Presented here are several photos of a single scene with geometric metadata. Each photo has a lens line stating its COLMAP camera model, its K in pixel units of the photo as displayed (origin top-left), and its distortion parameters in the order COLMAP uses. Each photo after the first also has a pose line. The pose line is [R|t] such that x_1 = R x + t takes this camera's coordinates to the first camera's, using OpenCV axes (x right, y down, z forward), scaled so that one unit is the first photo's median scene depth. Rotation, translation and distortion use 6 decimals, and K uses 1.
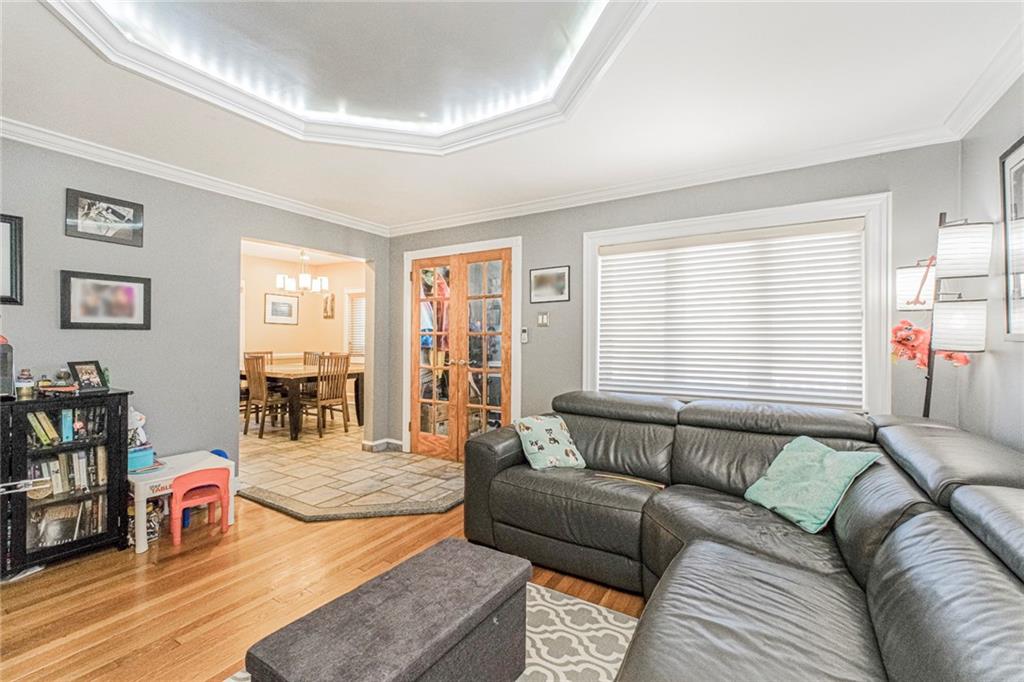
lens RADIAL K [[433.4, 0, 520.7], [0, 433.4, 339.3], [0, 0, 1]] dist [0.001193, 0.000430]
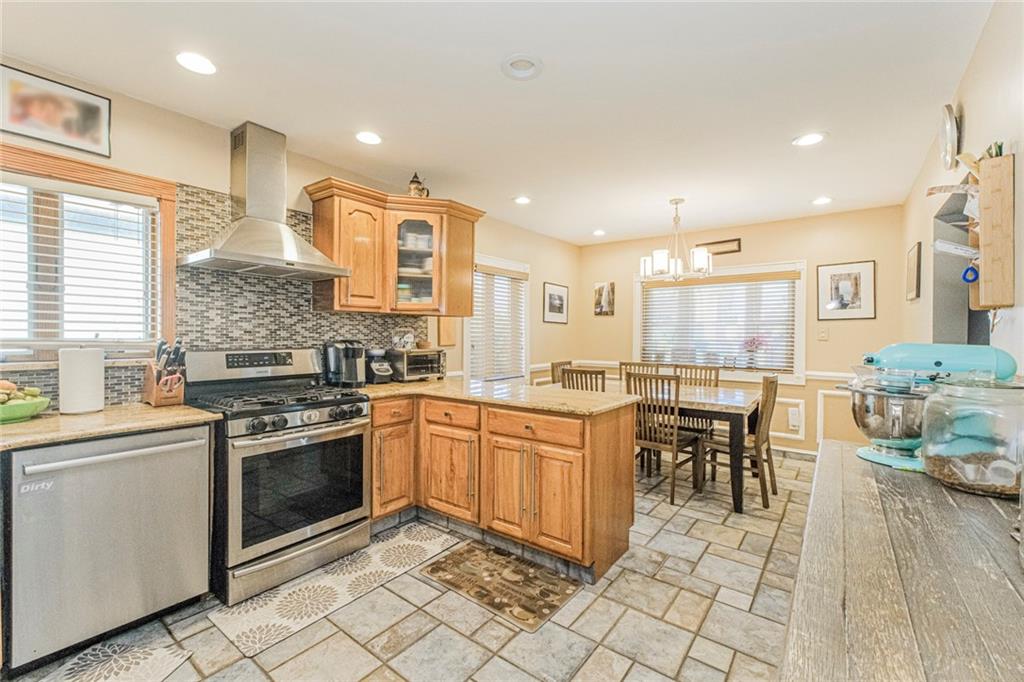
lens RADIAL K [[425.9, 0, 507.2], [0, 425.9, 337.5], [0, 0, 1]] dist [-0.000027, 0.000119]
pose [[0.991773, 0.006707, -0.127835, -0.595482], [-0.005576, 0.999942, 0.009201, -0.017611], [0.127889, -0.008413, 0.991753, 0.277189]]
